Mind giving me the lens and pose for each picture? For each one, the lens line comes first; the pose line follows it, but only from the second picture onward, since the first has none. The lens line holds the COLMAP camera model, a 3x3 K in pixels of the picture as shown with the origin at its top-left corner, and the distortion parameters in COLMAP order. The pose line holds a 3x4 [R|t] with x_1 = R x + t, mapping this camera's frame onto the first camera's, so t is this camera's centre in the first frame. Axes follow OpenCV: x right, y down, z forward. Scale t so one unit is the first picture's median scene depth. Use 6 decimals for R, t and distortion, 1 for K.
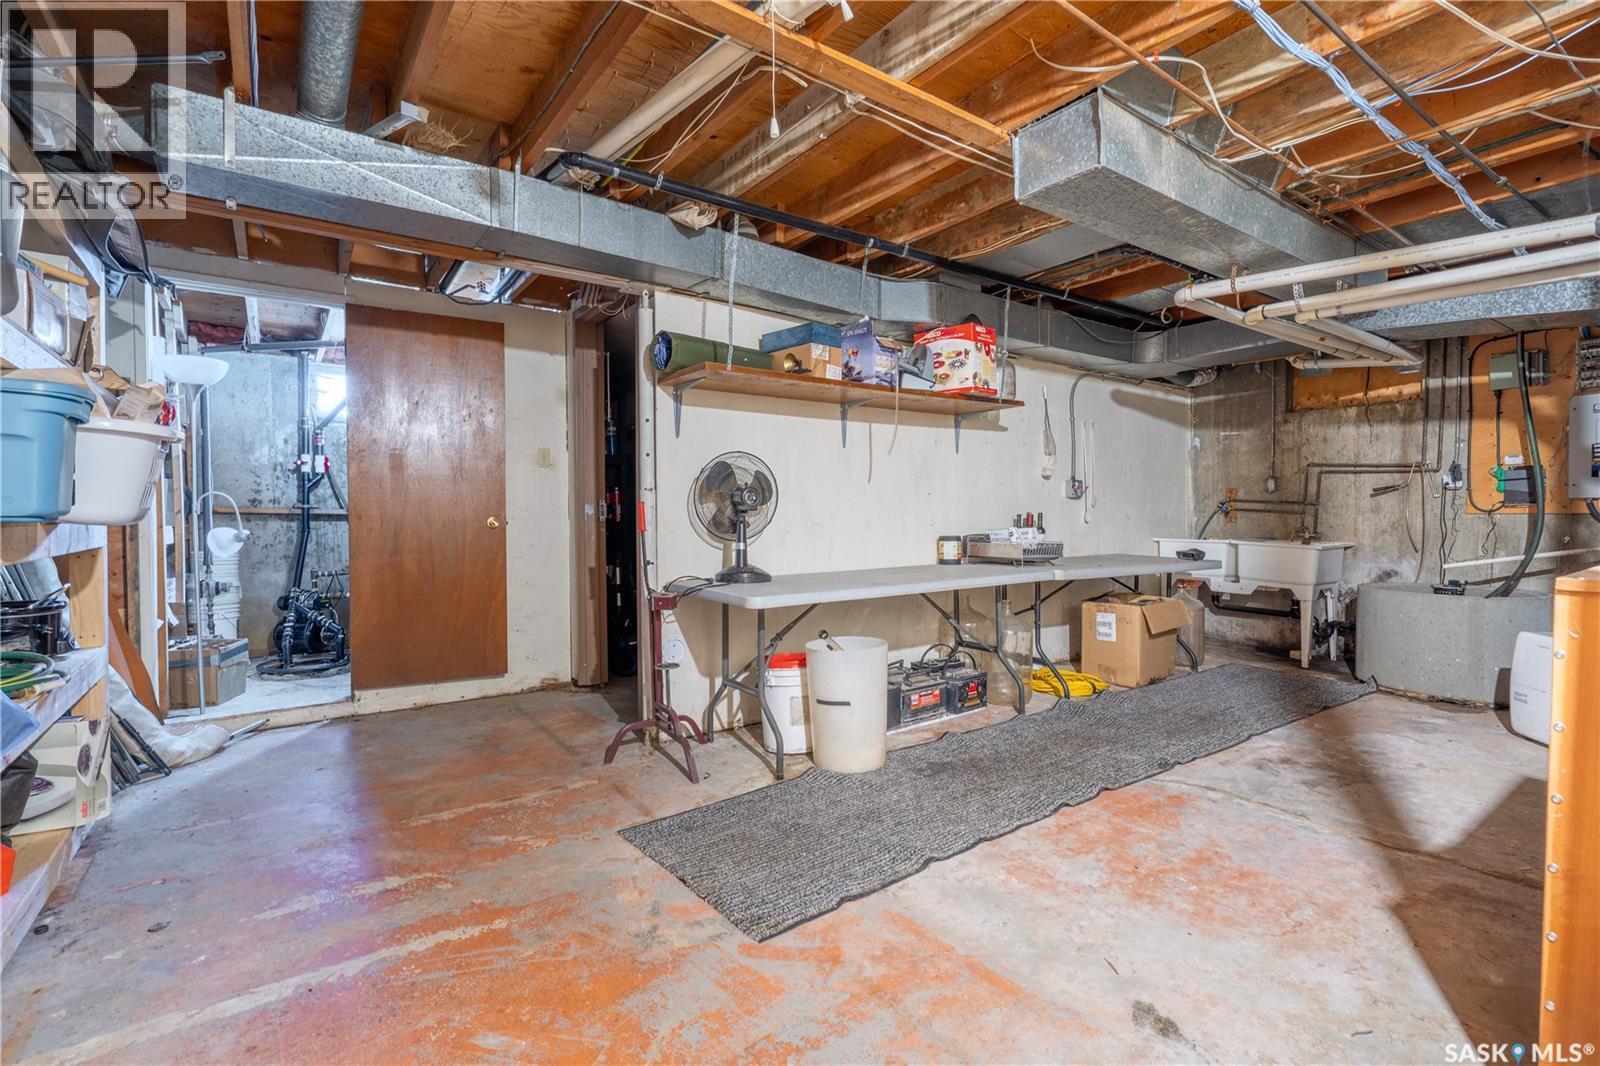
lens RADIAL K [[719.5, 0, 794.2], [0, 719.5, 532.3], [0, 0, 1]] dist [-0.002110, -0.000848]
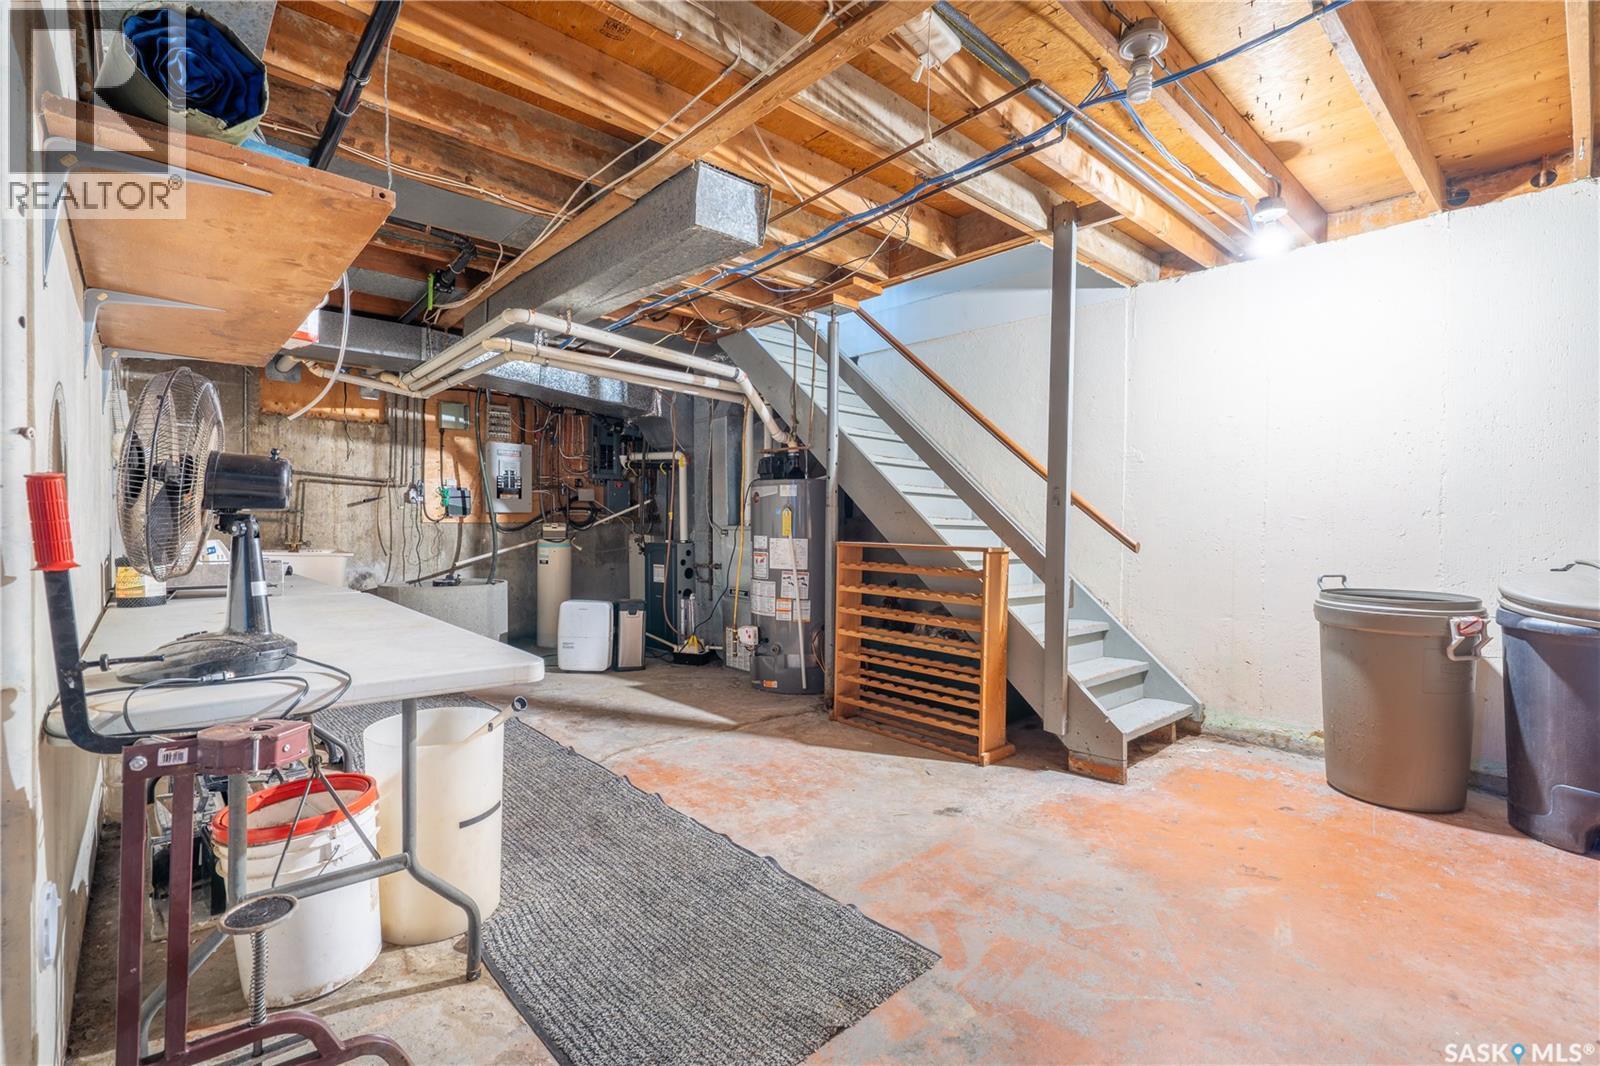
lens RADIAL K [[719.5, 0, 795.6], [0, 719.5, 526.5], [0, 0, 1]] dist [-0.002110, -0.000848]
pose [[-0.106640, -0.001488, 0.994297, -0.457795], [0.021918, 0.999752, 0.003847, -0.011491], [-0.994056, 0.022203, -0.106581, 0.588840]]
